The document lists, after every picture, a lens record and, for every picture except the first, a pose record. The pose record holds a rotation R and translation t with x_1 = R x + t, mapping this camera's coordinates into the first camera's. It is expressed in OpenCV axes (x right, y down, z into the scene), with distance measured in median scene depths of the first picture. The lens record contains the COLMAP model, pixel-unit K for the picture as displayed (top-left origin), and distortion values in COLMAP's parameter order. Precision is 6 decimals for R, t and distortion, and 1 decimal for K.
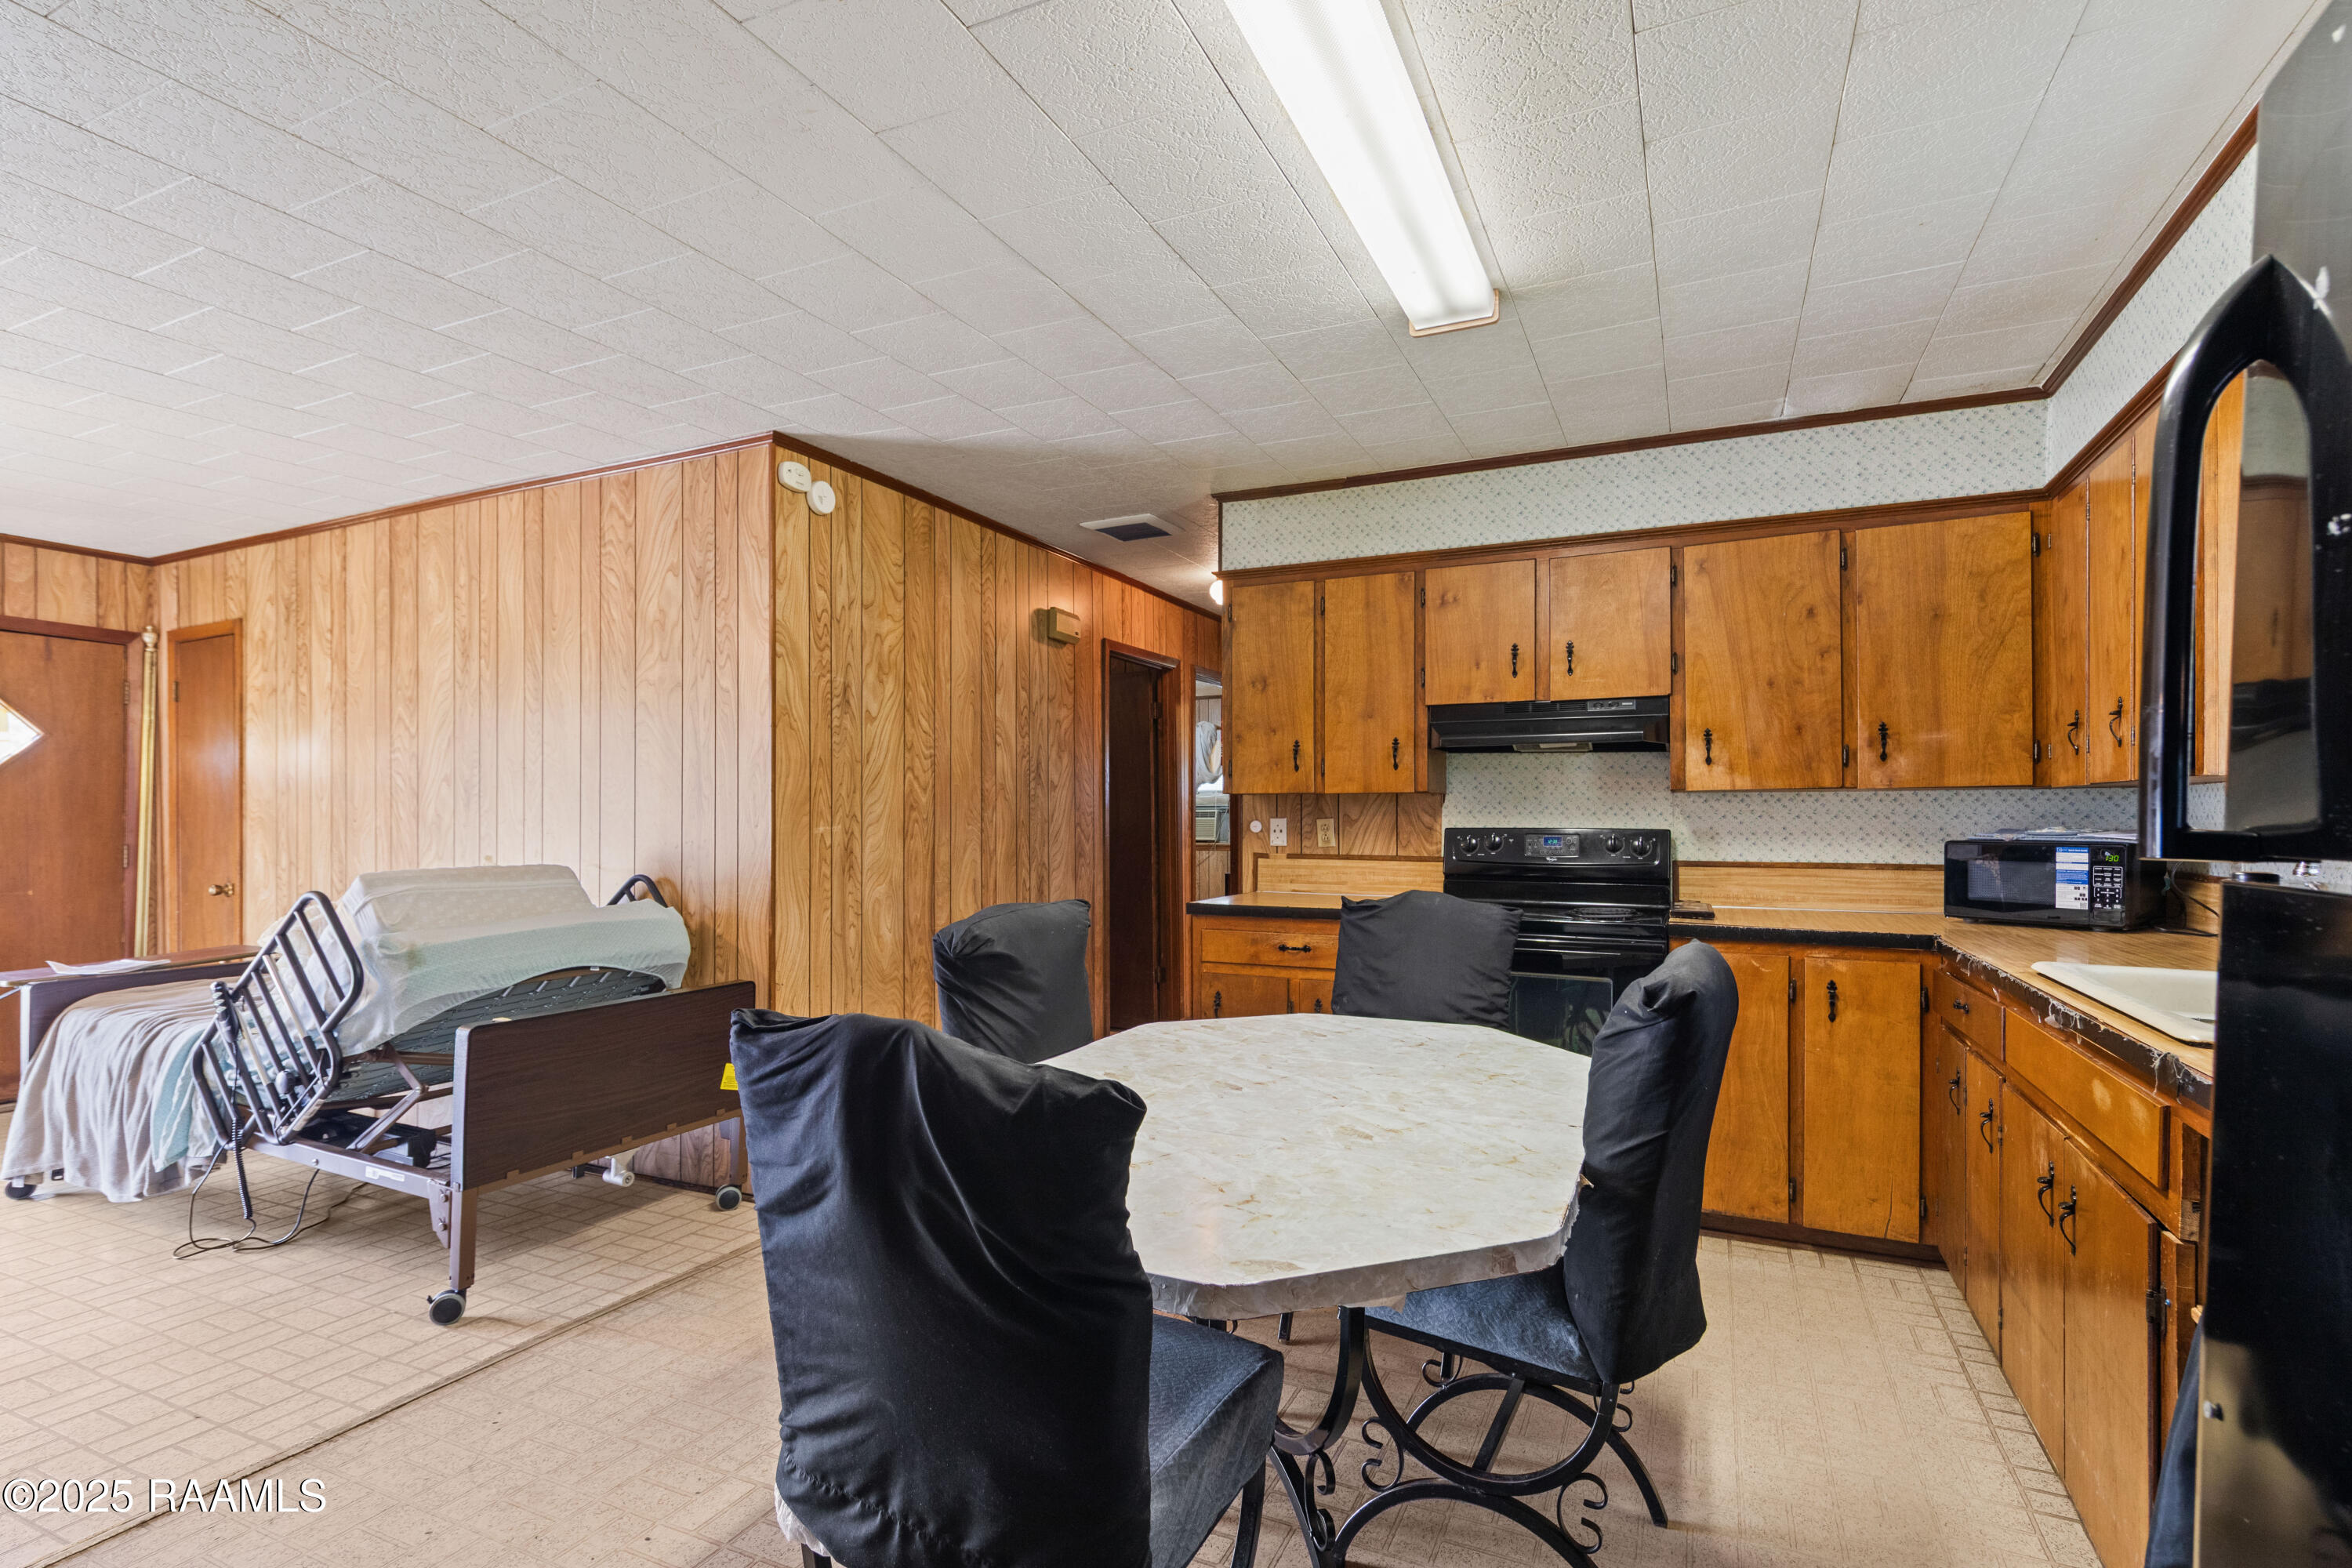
lens RADIAL K [[1120.5, 0, 1169.2], [0, 1120.5, 821.3], [0, 0, 1]] dist [0.001421, 0.000255]
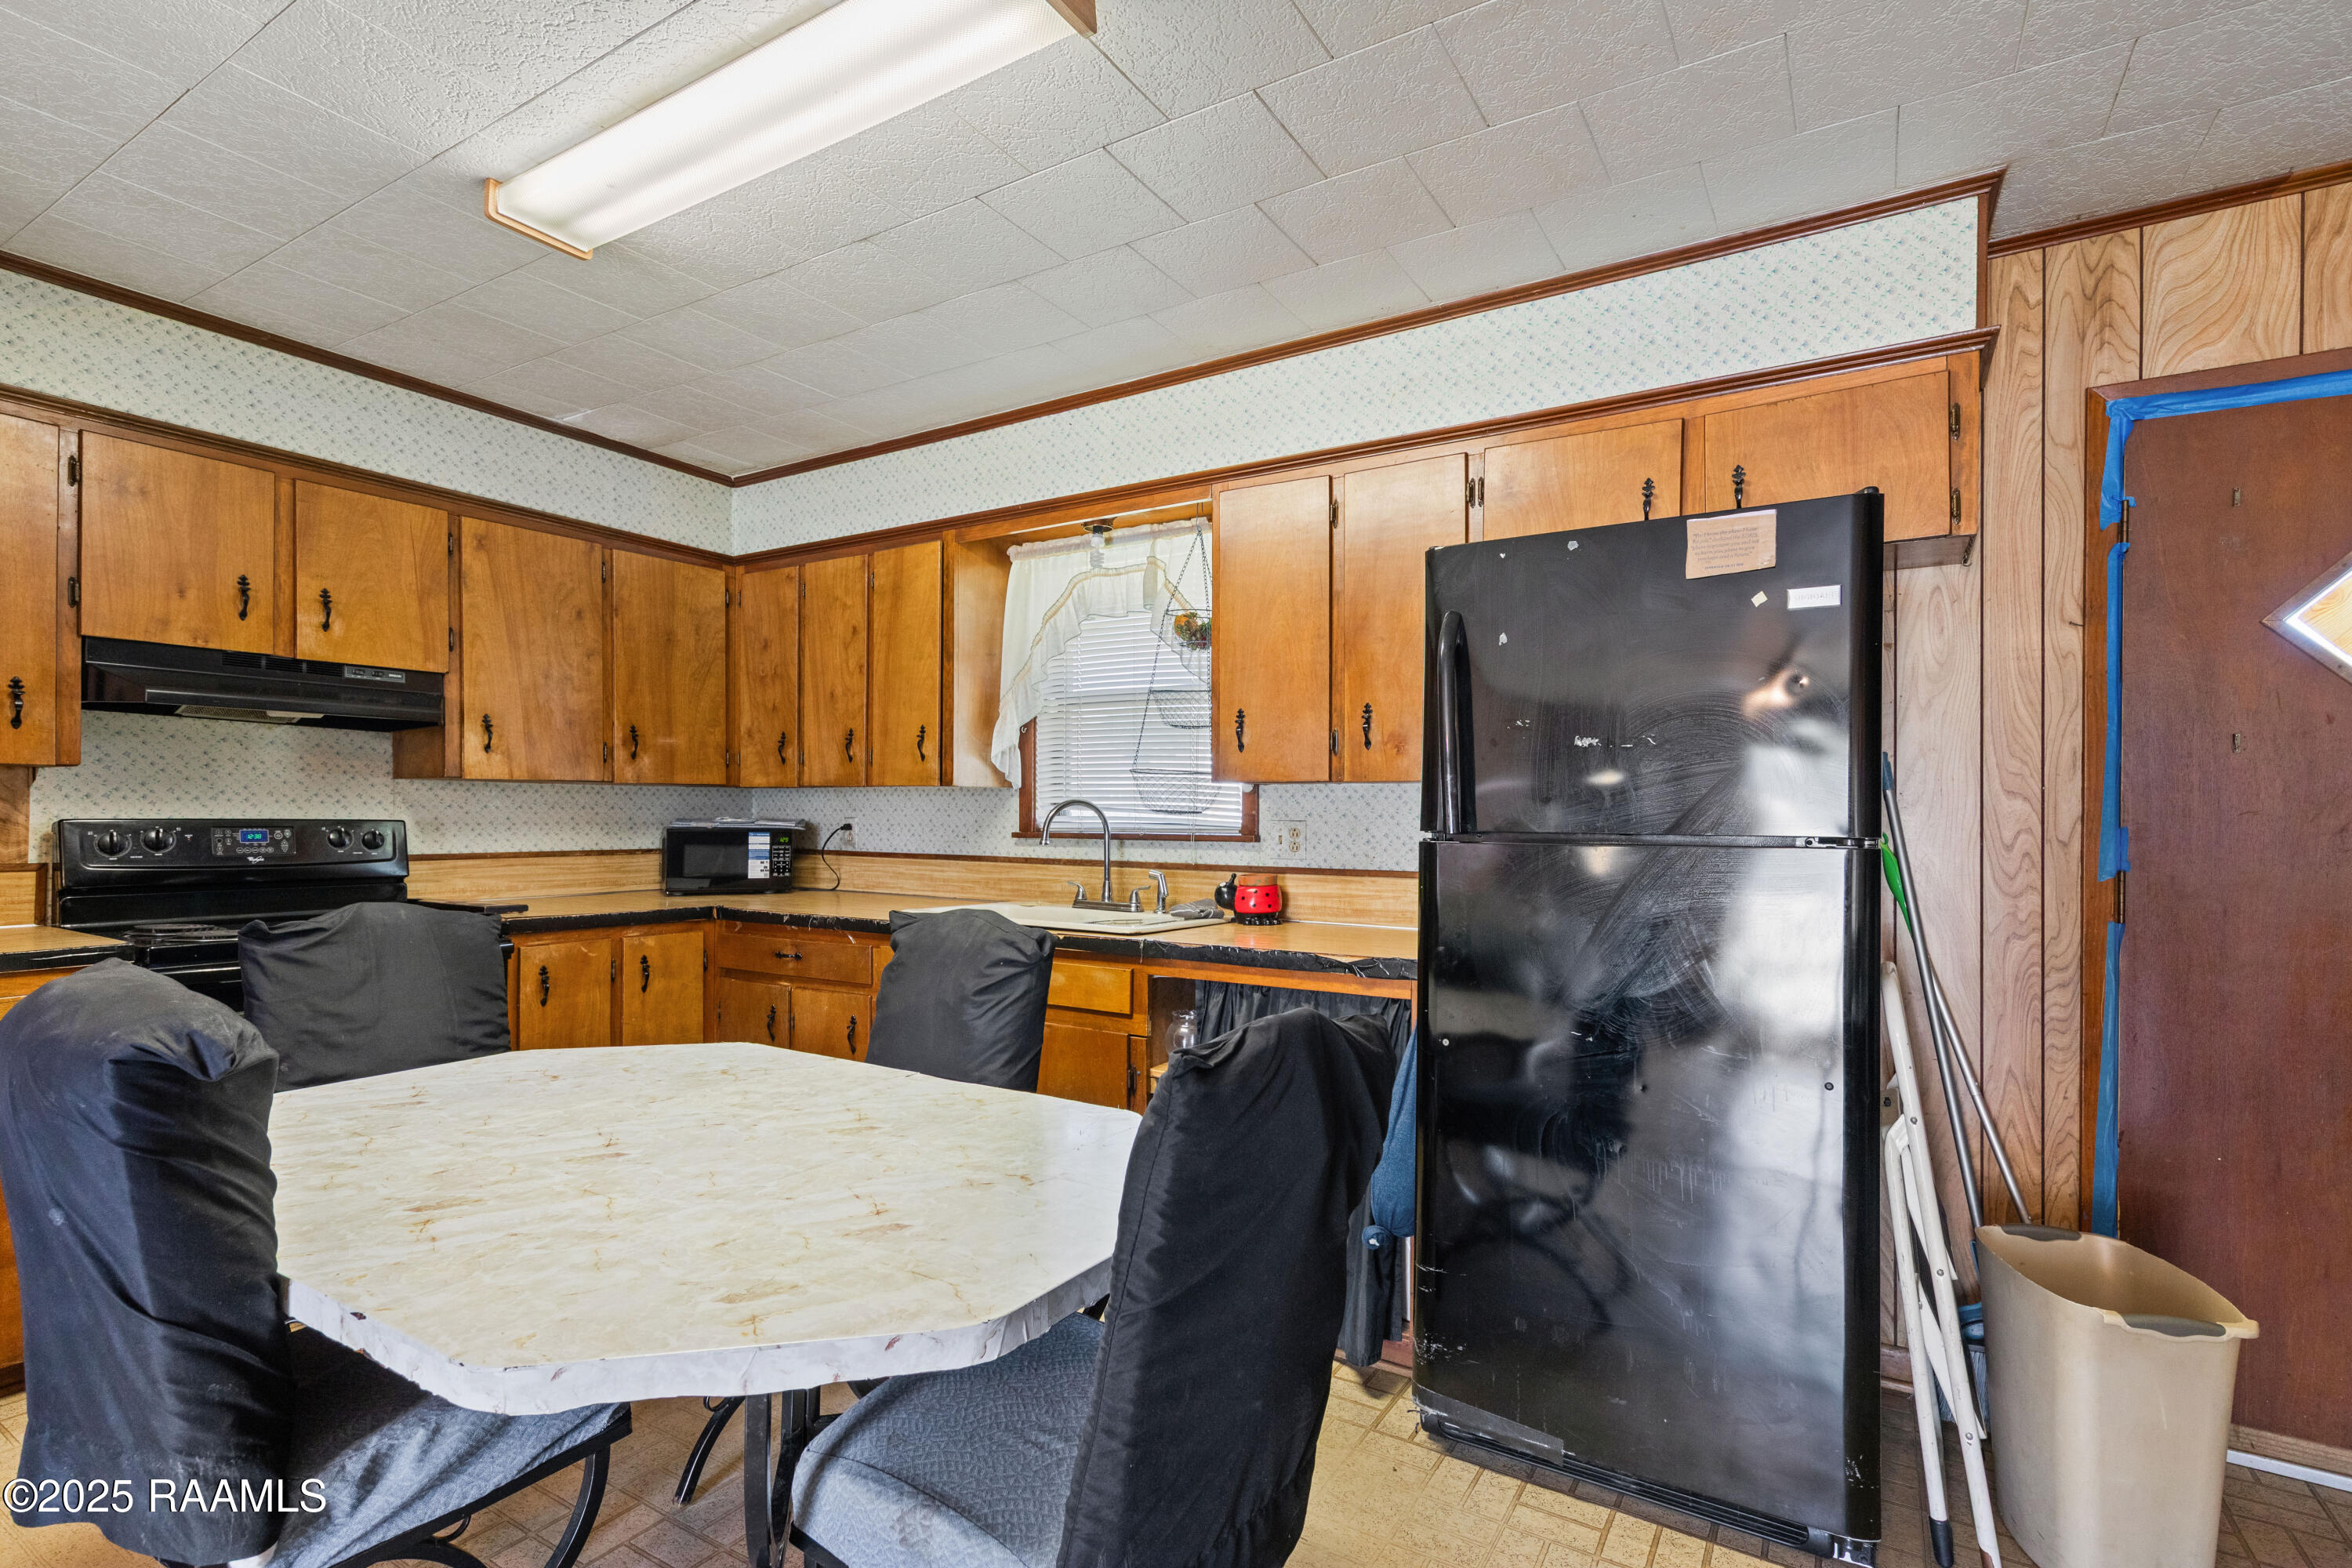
lens RADIAL K [[1120.5, 0, 1175.9], [0, 1120.5, 807.3], [0, 0, 1]] dist [0.001421, 0.000255]
pose [[0.098542, 0.006641, 0.995111, -0.433209], [-0.005977, 0.999964, -0.006082, -0.001353], [-0.995115, -0.005349, 0.098578, 0.339257]]
